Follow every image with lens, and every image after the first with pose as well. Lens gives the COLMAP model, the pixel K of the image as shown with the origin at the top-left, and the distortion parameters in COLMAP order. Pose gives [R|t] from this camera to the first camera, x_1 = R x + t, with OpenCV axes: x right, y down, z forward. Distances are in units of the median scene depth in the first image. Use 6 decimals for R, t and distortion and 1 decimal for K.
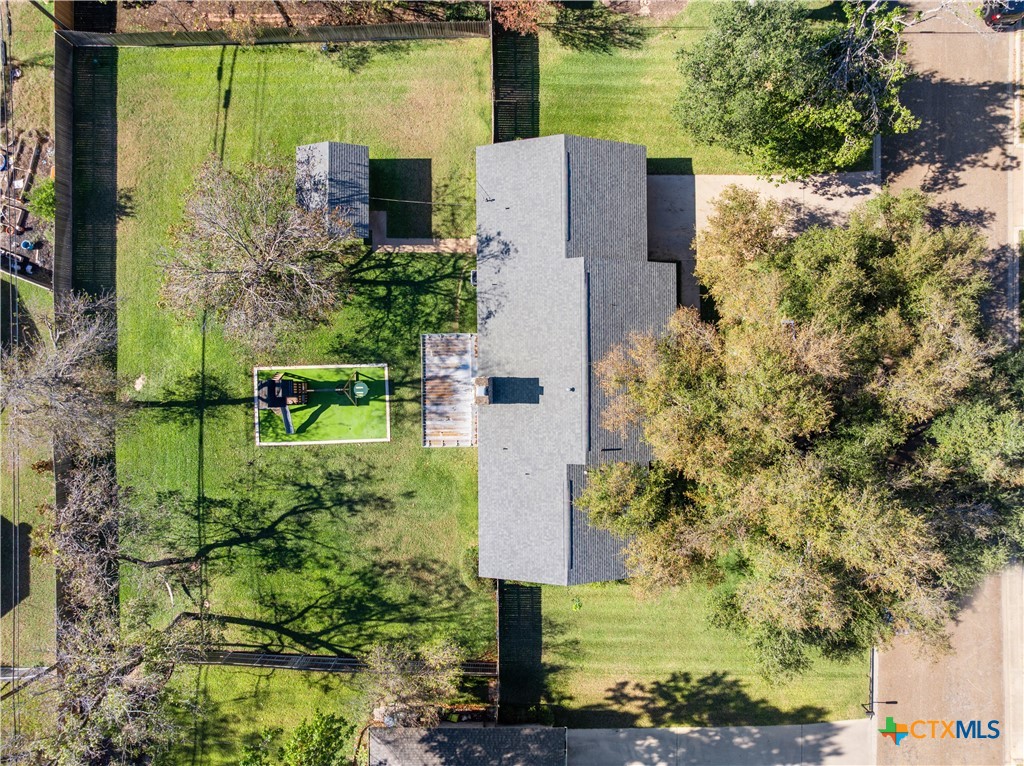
lens RADIAL K [[721.9, 0, 512.0], [0, 721.9, 383.0], [0, 0, 1]] dist [0.000777, 0.000466]
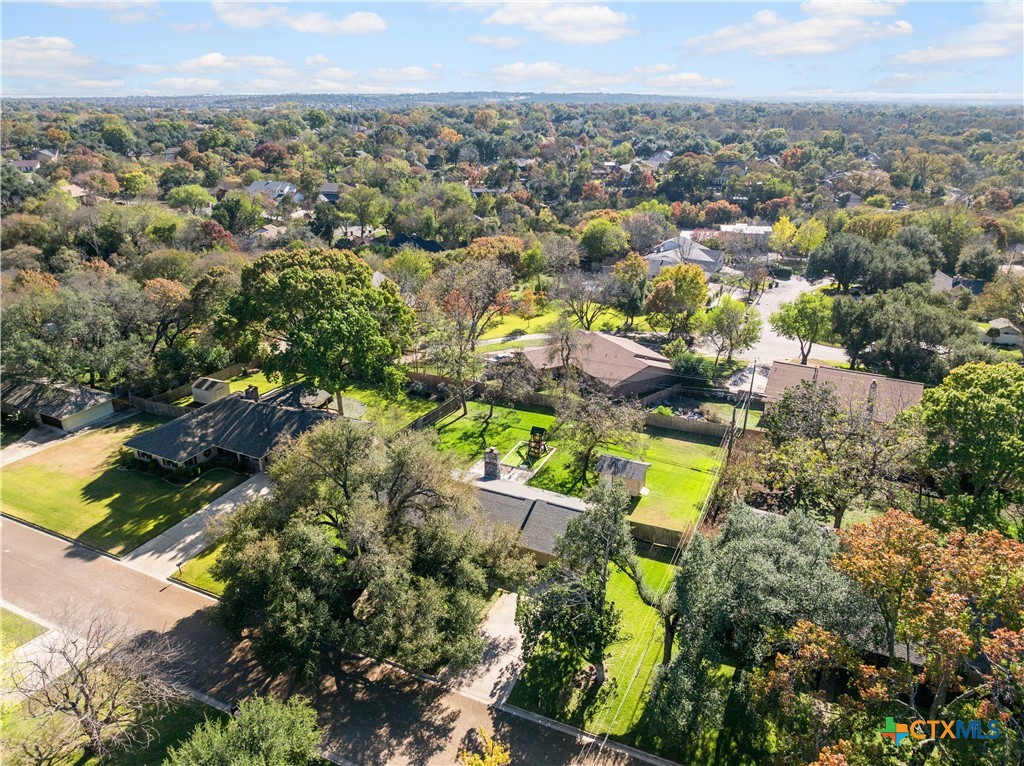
lens RADIAL K [[721.9, 0, 512.0], [0, 721.9, 383.0], [0, 0, 1]] dist [0.000777, 0.000466]
pose [[-0.442775, 0.313363, -0.840092, 1.297481], [-0.896552, -0.142181, 0.419498, -0.710100], [0.012010, 0.938929, 0.343901, 0.135394]]
